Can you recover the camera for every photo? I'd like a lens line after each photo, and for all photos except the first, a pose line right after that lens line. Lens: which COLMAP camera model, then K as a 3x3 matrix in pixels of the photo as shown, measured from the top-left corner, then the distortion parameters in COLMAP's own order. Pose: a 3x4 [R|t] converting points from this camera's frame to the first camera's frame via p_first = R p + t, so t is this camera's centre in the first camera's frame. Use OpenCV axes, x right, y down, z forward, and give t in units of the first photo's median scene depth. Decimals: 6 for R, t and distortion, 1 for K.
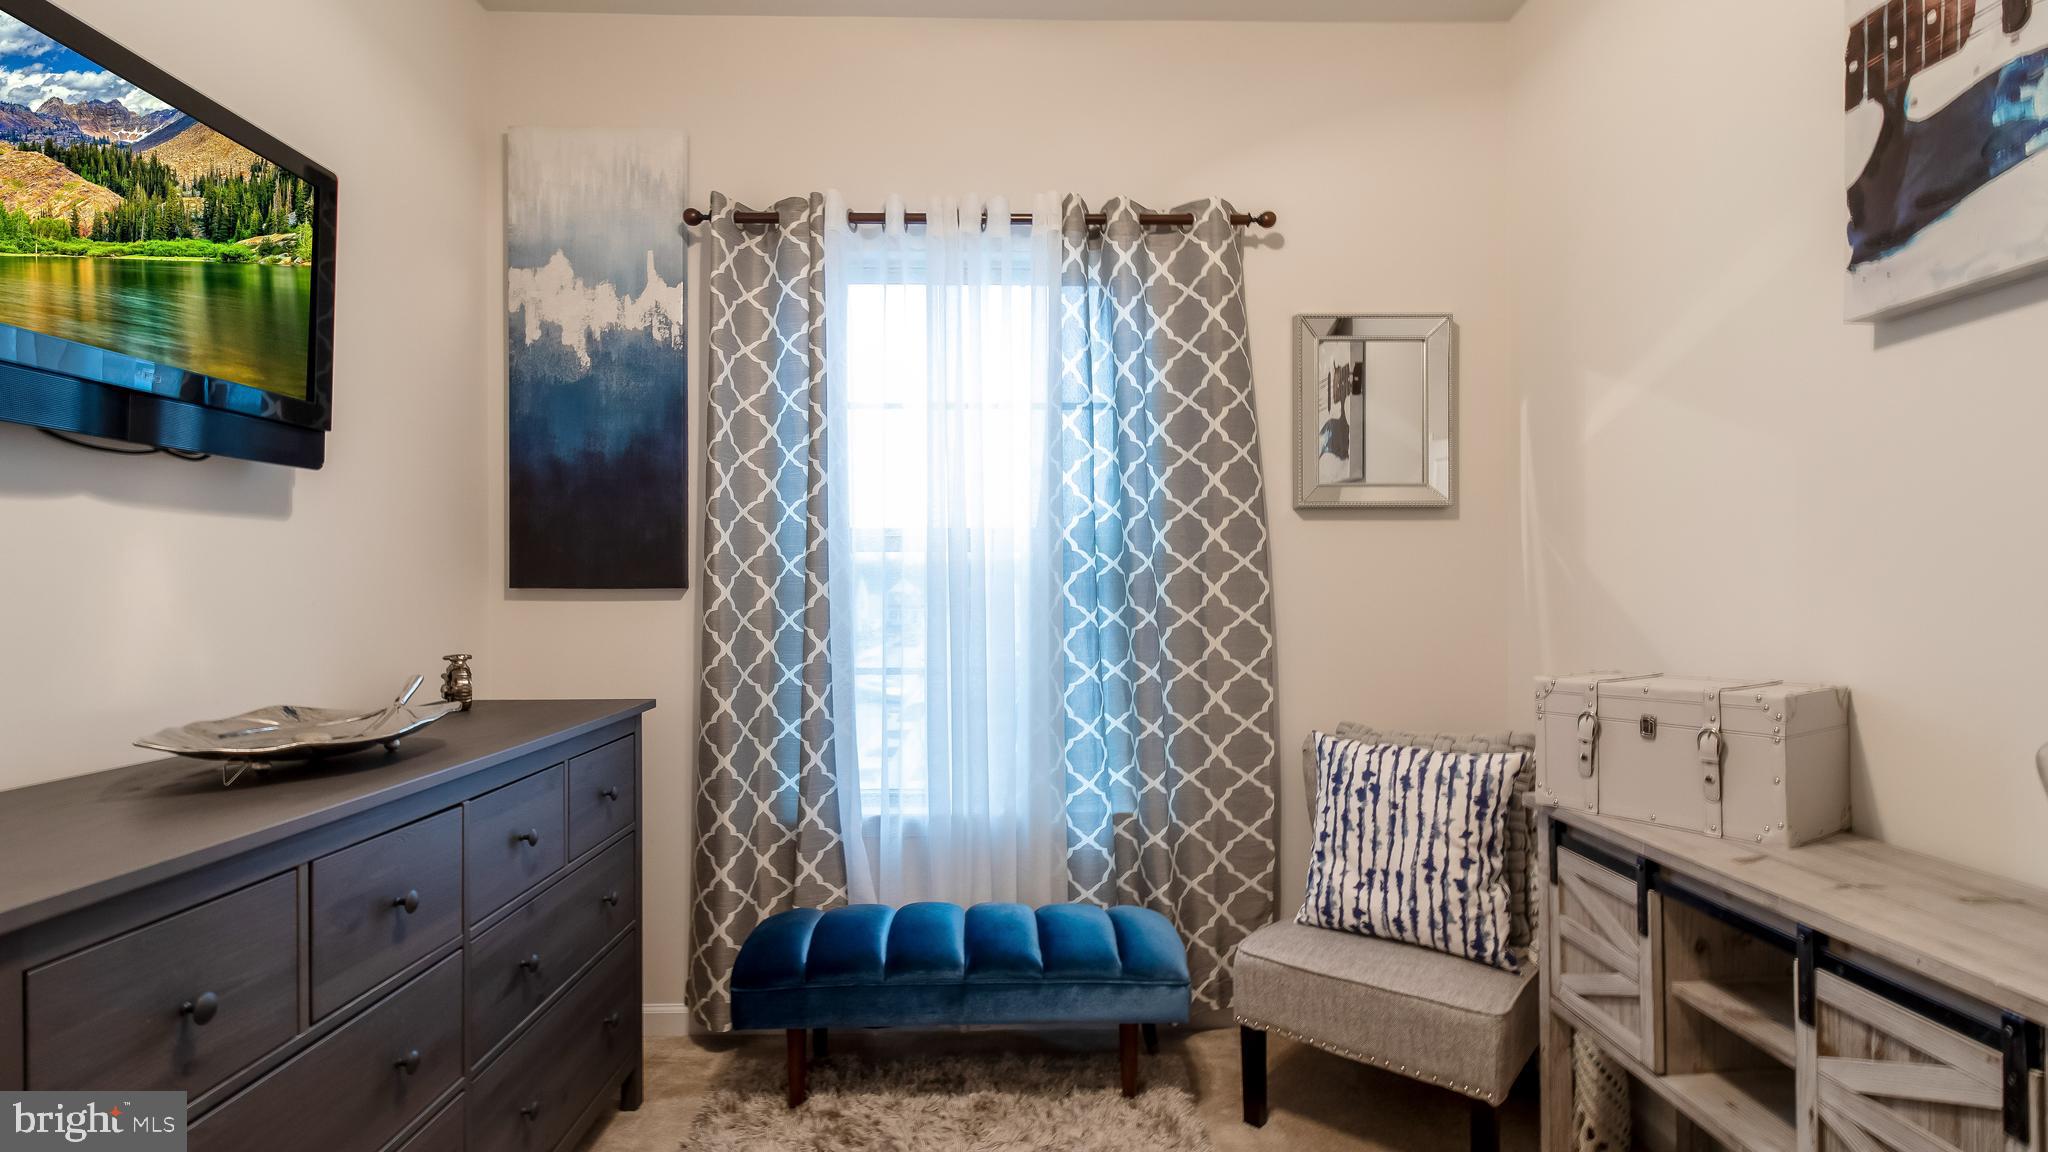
lens RADIAL K [[996.5, 0, 1024.0], [0, 996.5, 576.0], [0, 0, 1]] dist [0.002021, -0.007619]
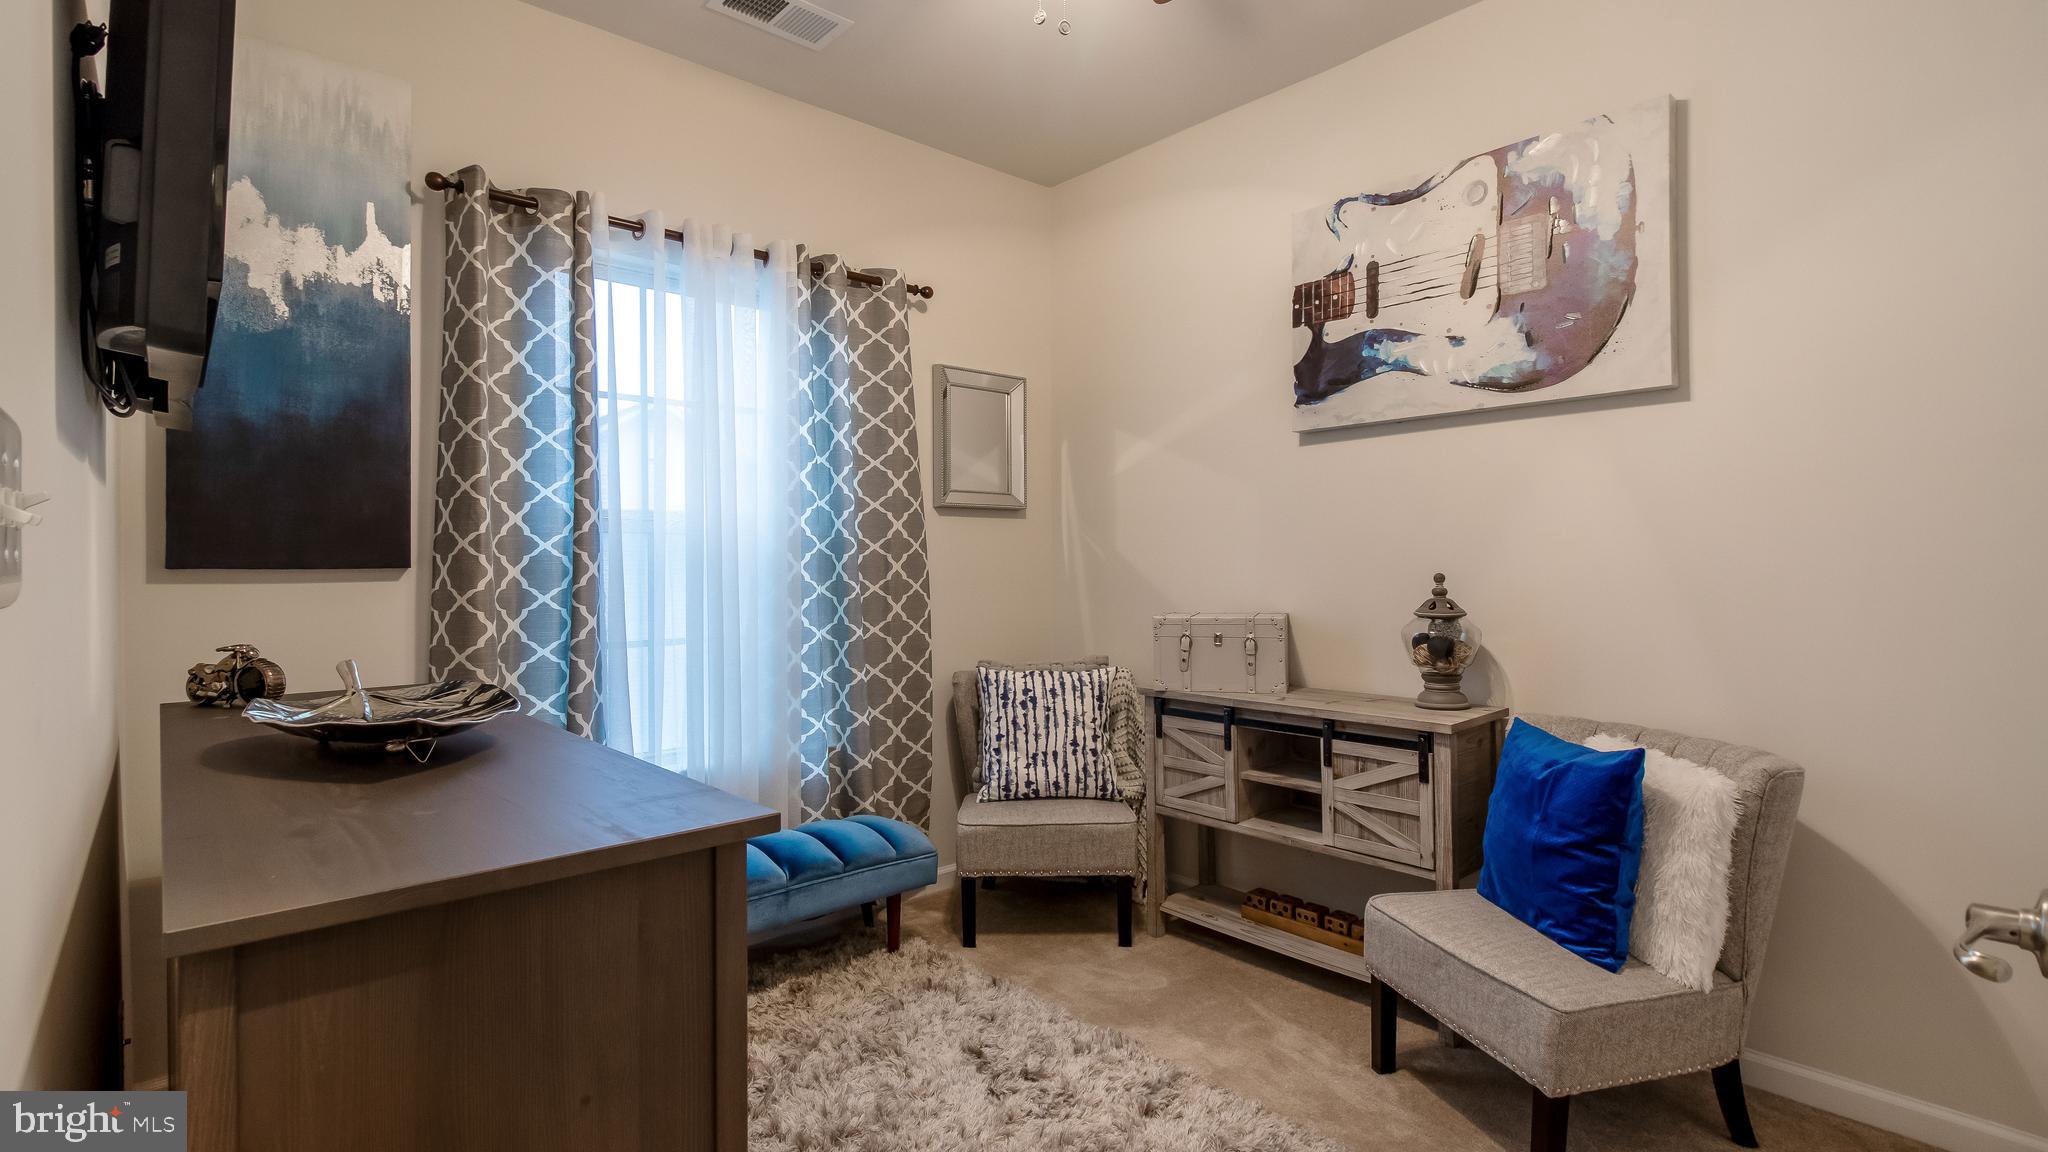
lens RADIAL K [[967.2, 0, 1024.5], [0, 967.2, 540.5], [0, 0, 1]] dist [-0.012145, -0.000475]
pose [[0.751903, 0.012919, 0.659147, -0.619967], [-0.002725, 0.999860, -0.016488, -0.000509], [-0.659268, 0.010601, 0.751833, -0.080613]]
